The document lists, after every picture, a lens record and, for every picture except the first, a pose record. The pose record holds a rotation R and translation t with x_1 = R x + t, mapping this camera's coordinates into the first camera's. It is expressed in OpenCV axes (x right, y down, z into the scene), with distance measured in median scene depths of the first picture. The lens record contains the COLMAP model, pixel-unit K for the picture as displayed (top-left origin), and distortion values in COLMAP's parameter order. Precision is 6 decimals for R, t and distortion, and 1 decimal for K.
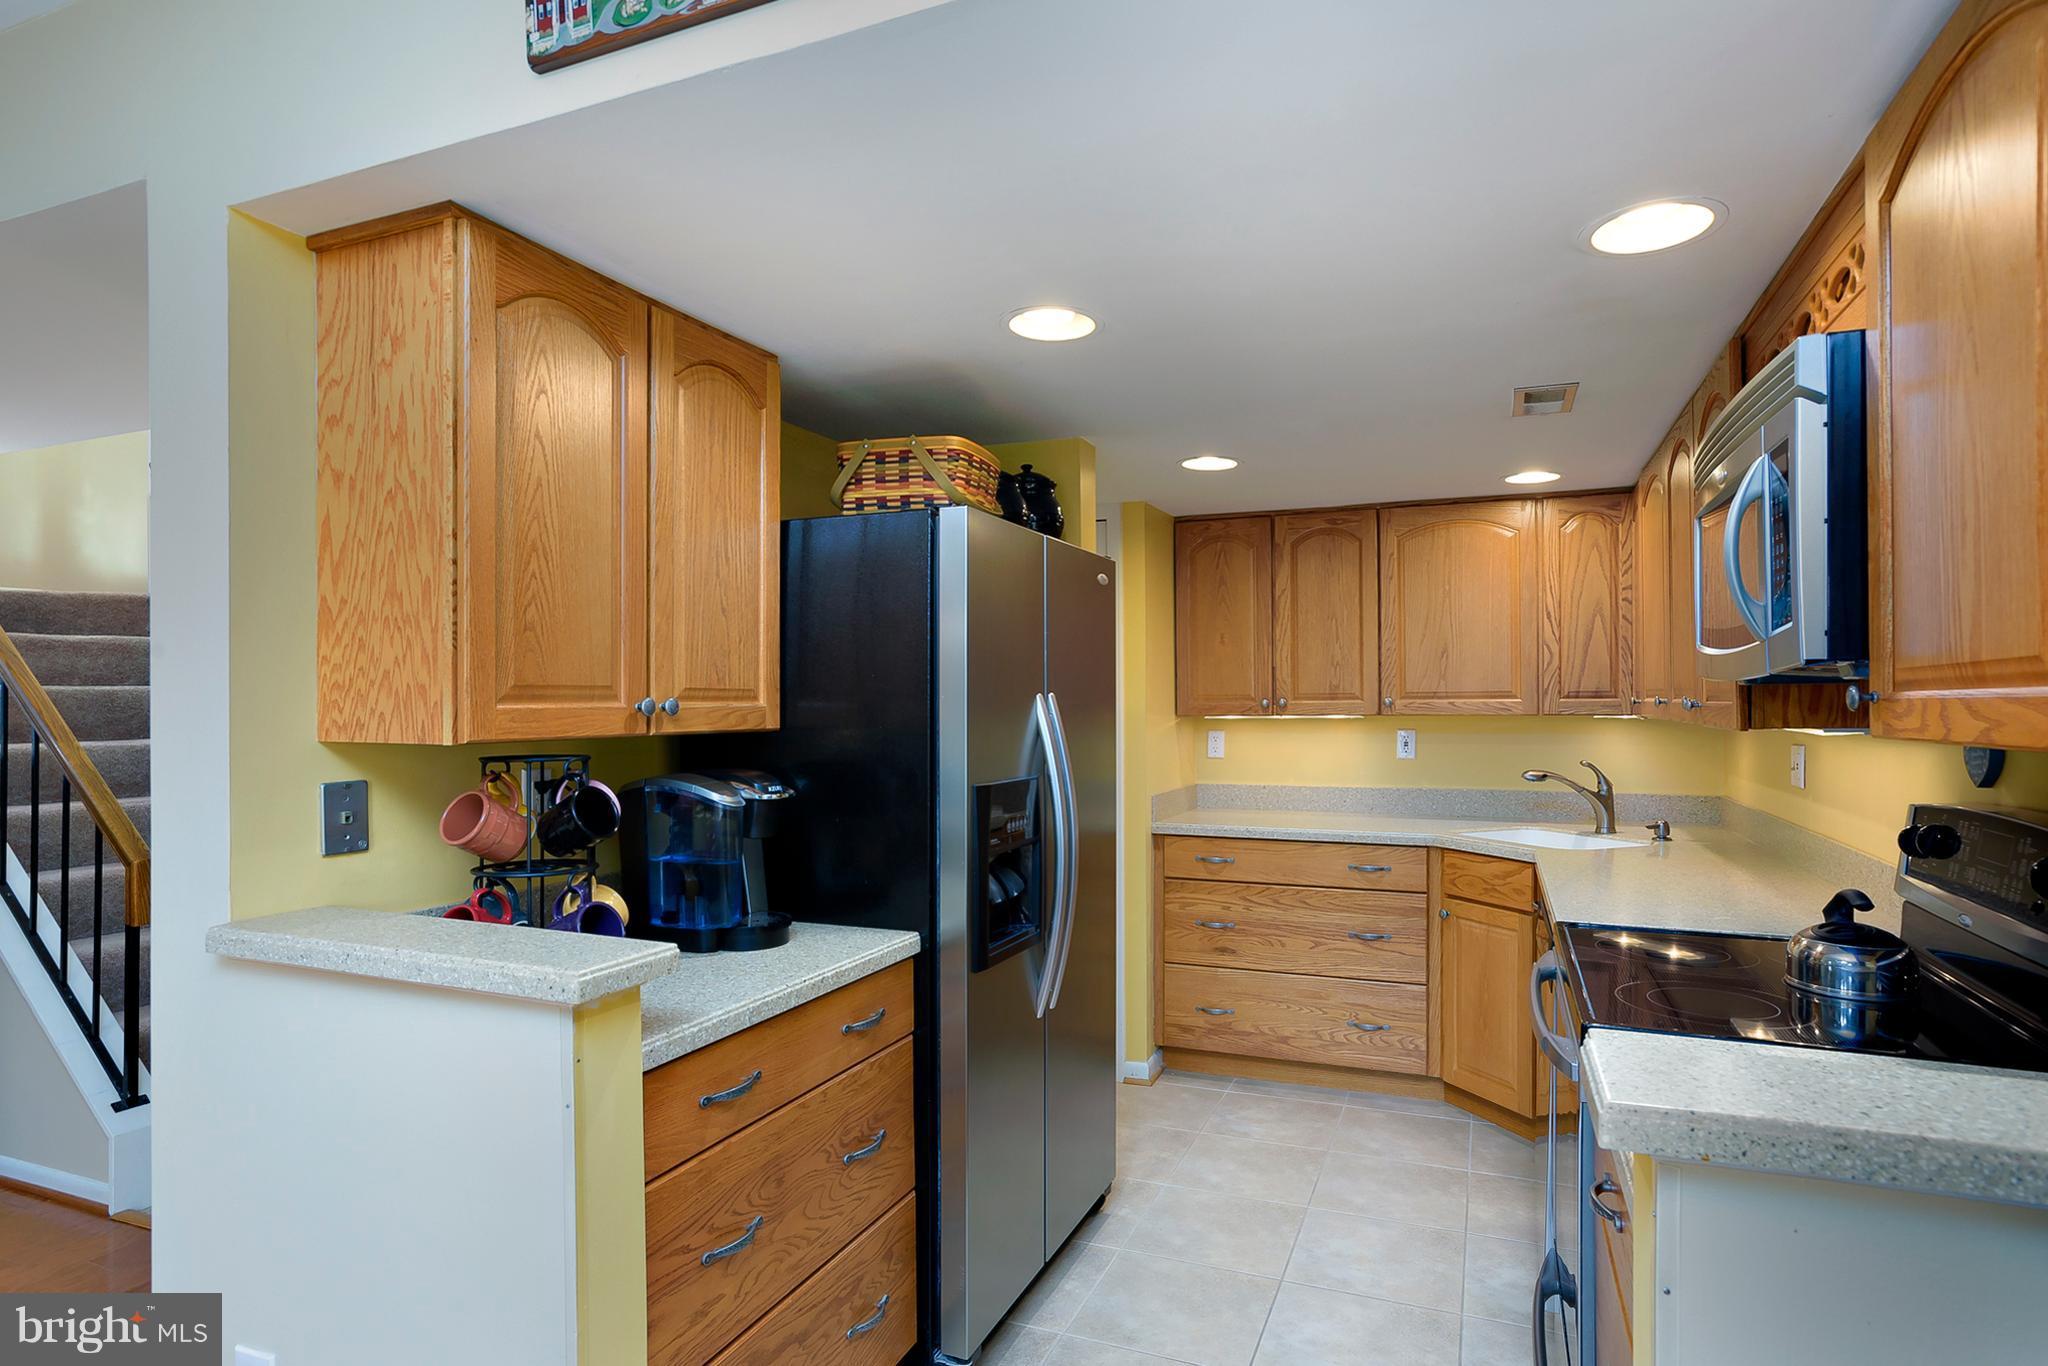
lens RADIAL K [[1086.5, 0, 1032.6], [0, 1086.5, 707.7], [0, 0, 1]] dist [-0.001132, -0.000489]
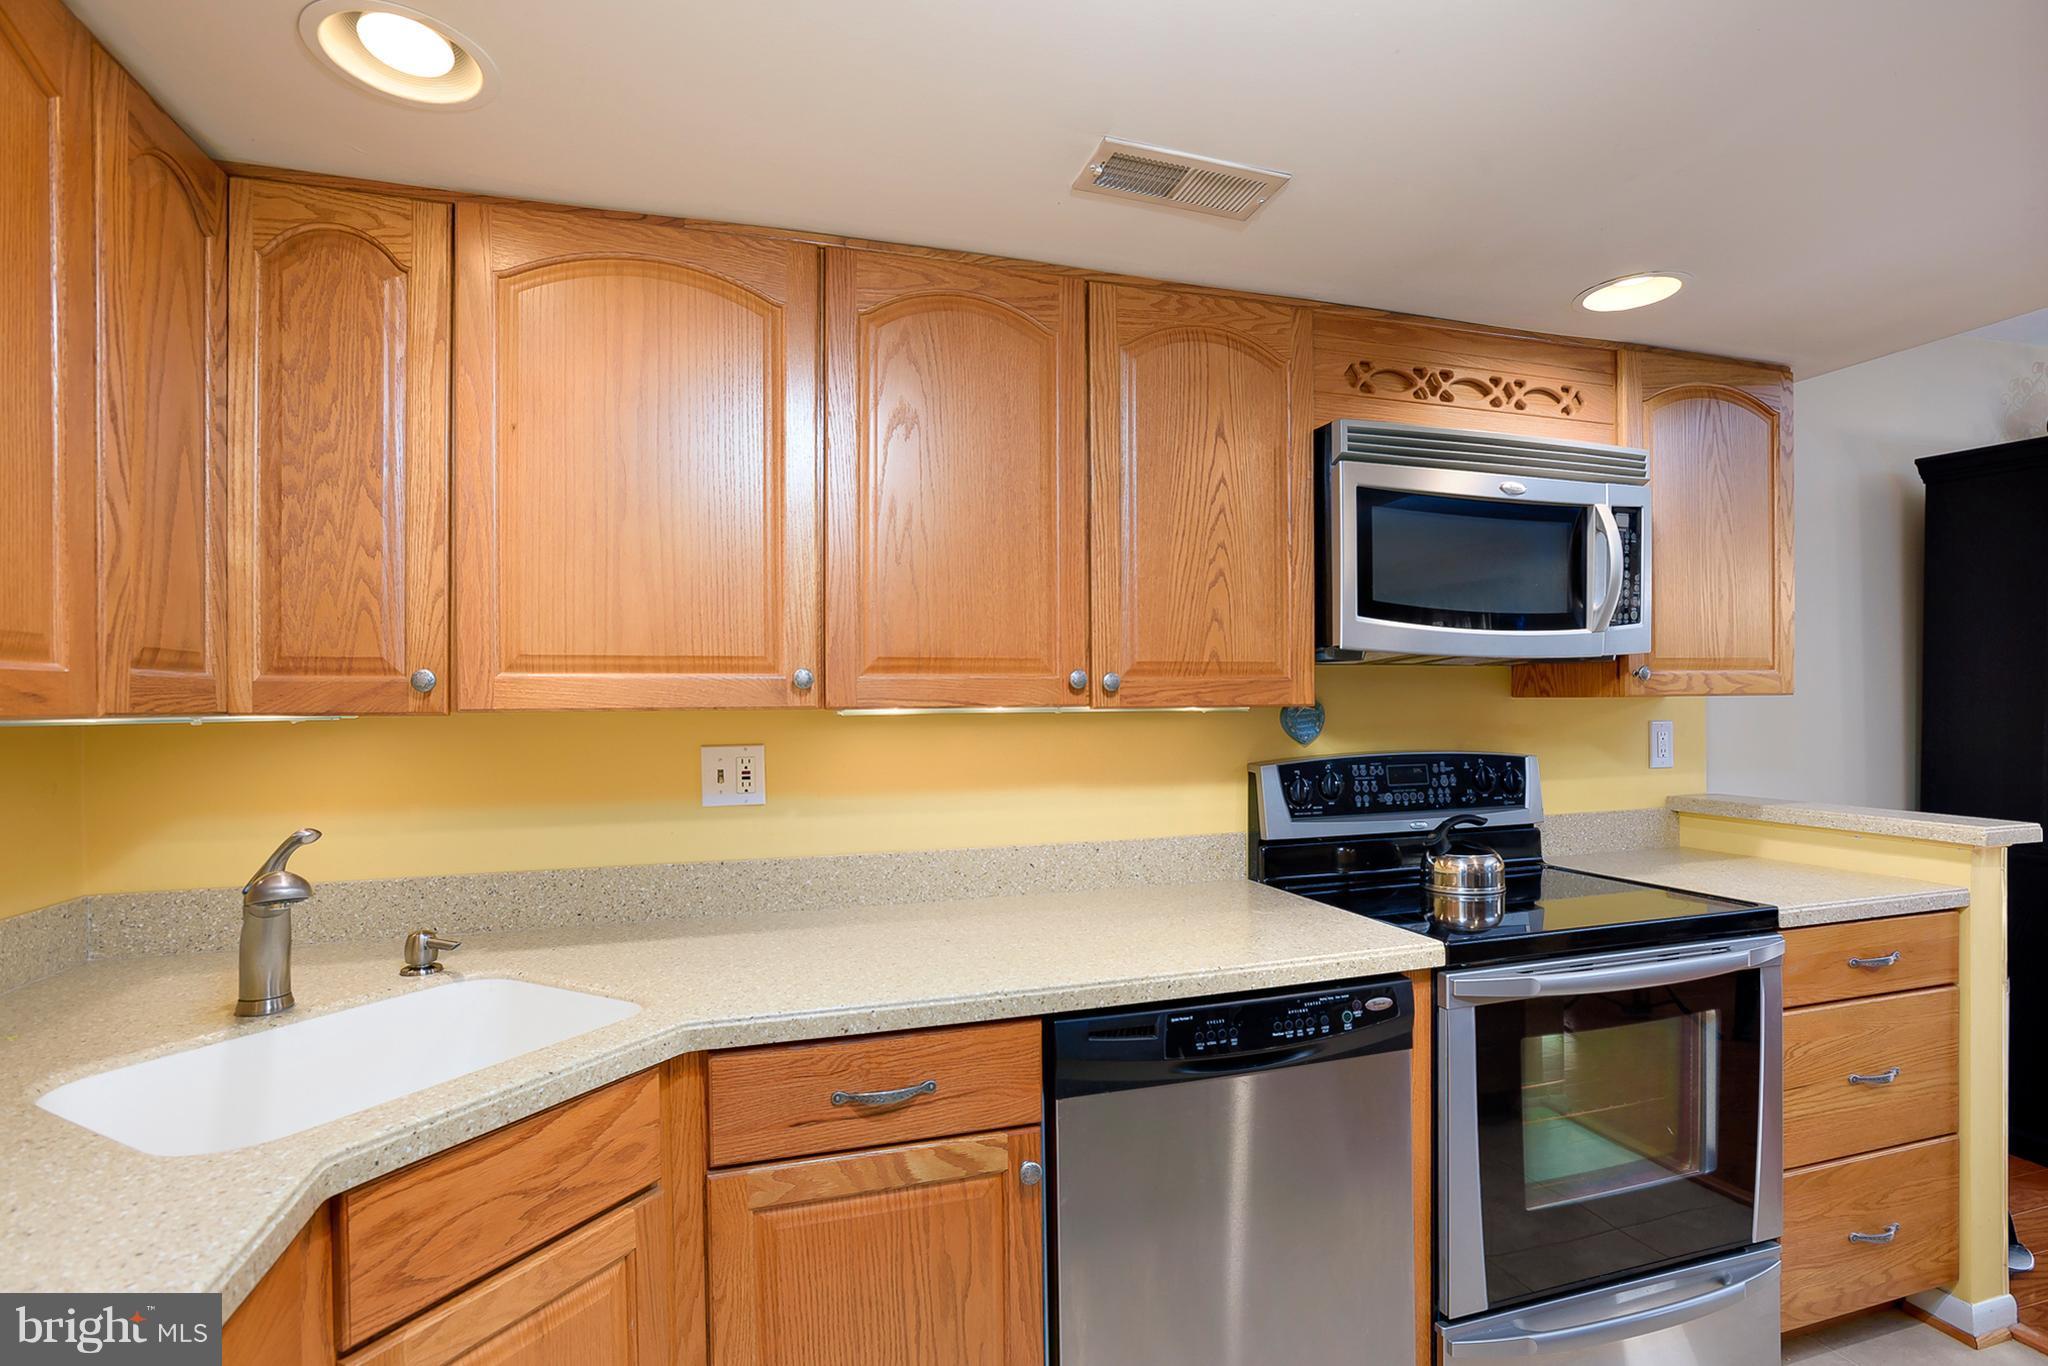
lens RADIAL K [[1048.5, 0, 1034.7], [0, 1048.5, 705.0], [0, 0, 1]] dist [-0.050927, 0.032543]
pose [[-0.666574, 0.003424, 0.745431, 0.060214], [0.013009, 0.999891, 0.007040, 0.004862], [-0.745326, 0.014390, -0.666545, 1.007802]]
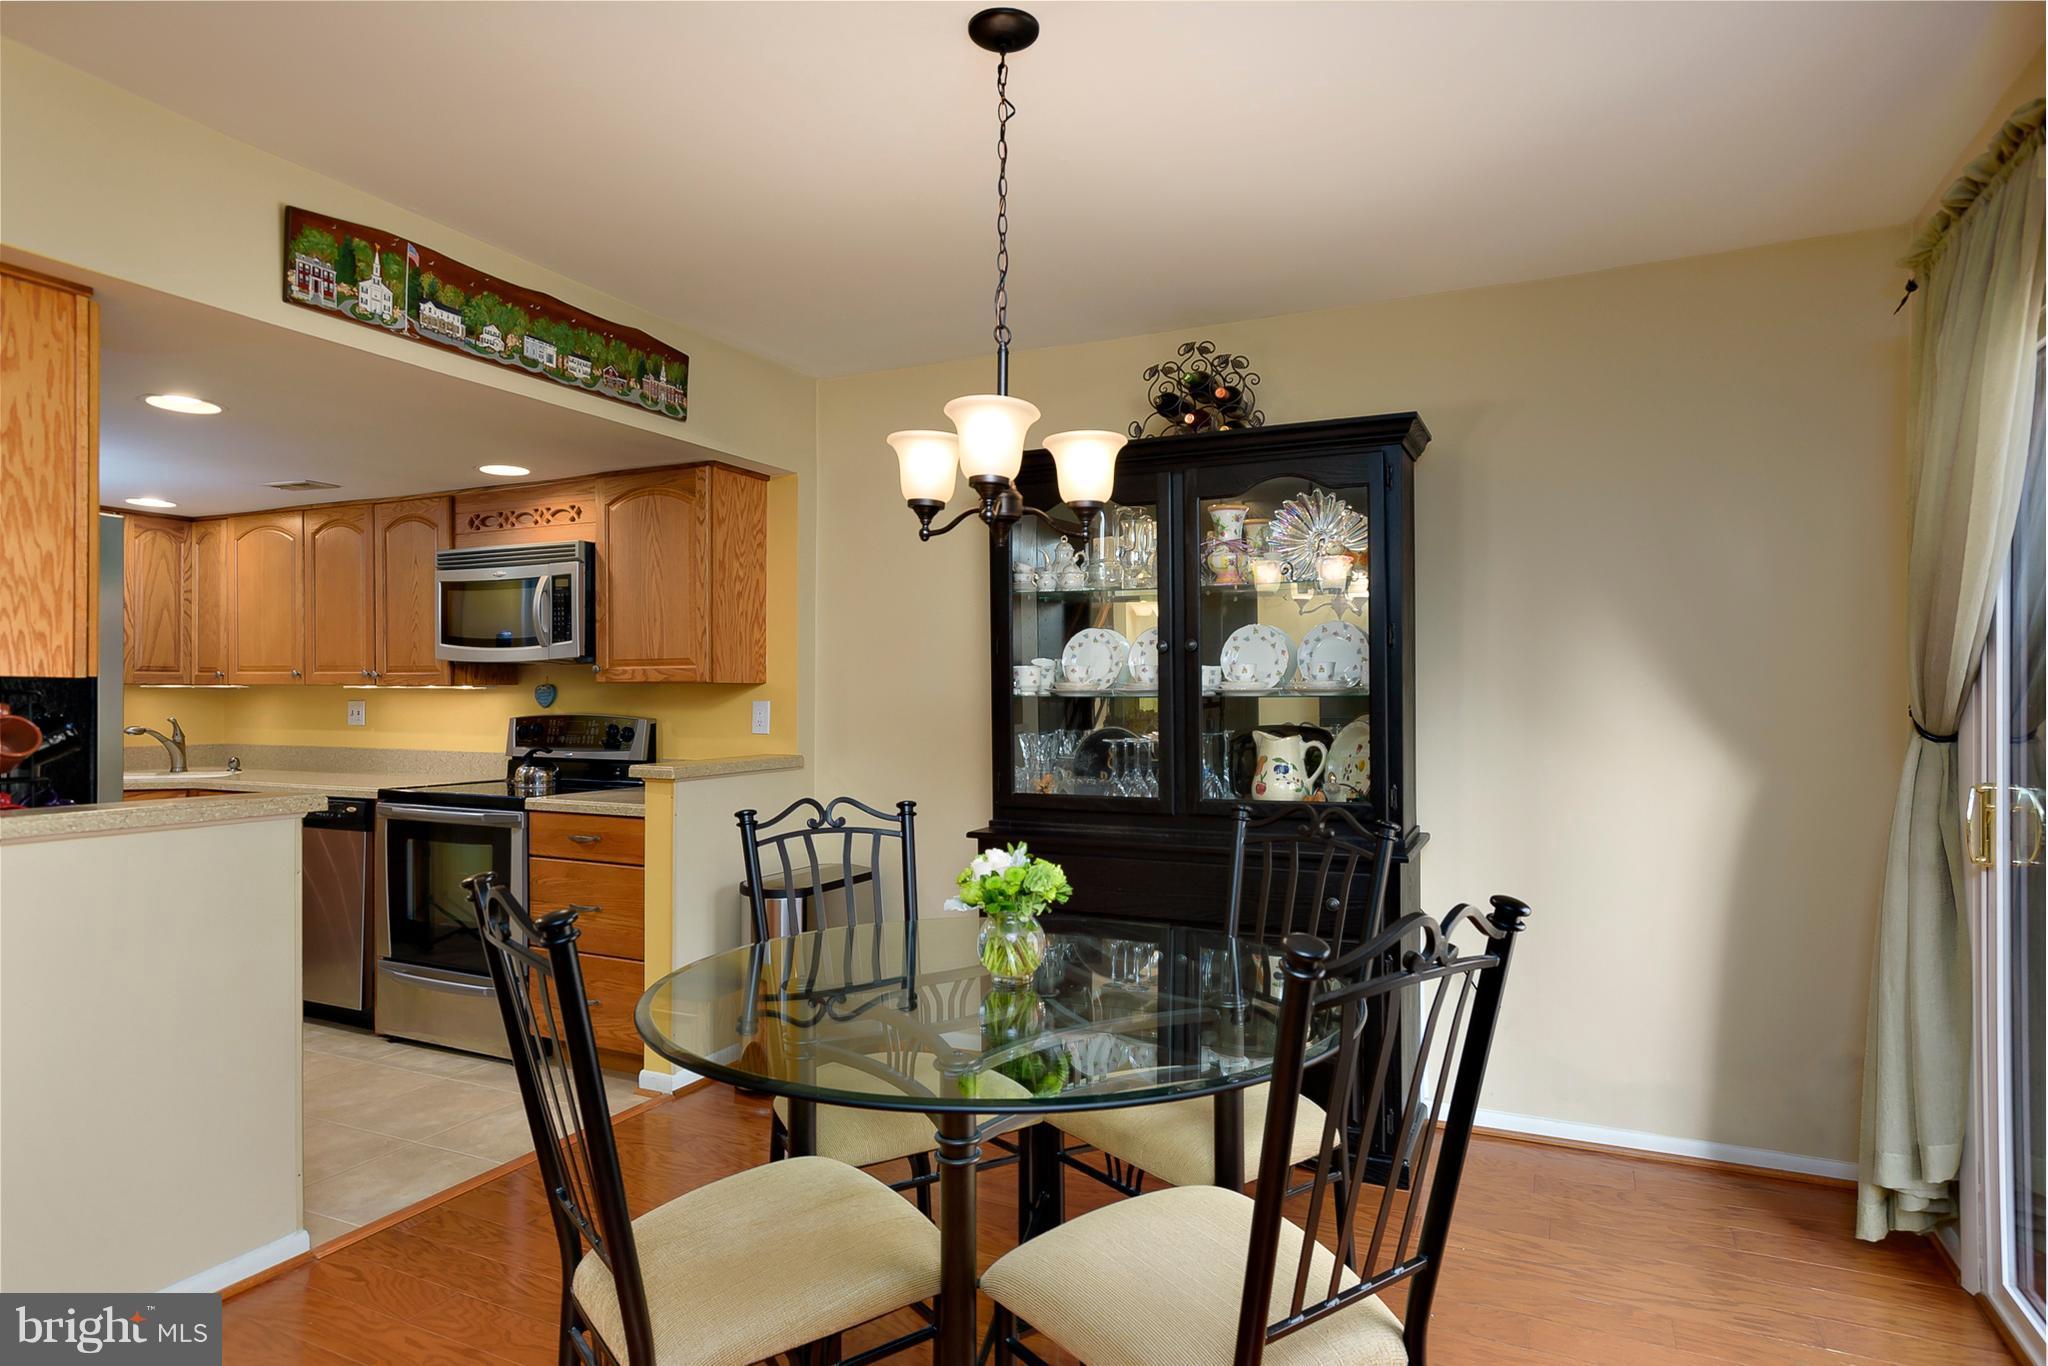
lens RADIAL K [[1155.2, 0, 1034.2], [0, 1155.2, 703.7], [0, 0, 1]] dist [-0.005692, 0.011928]
pose [[0.042511, -0.001855, 0.999094, -0.830067], [0.000335, 0.999998, 0.001842, 0.027359], [-0.999096, 0.000256, 0.042511, -0.115070]]
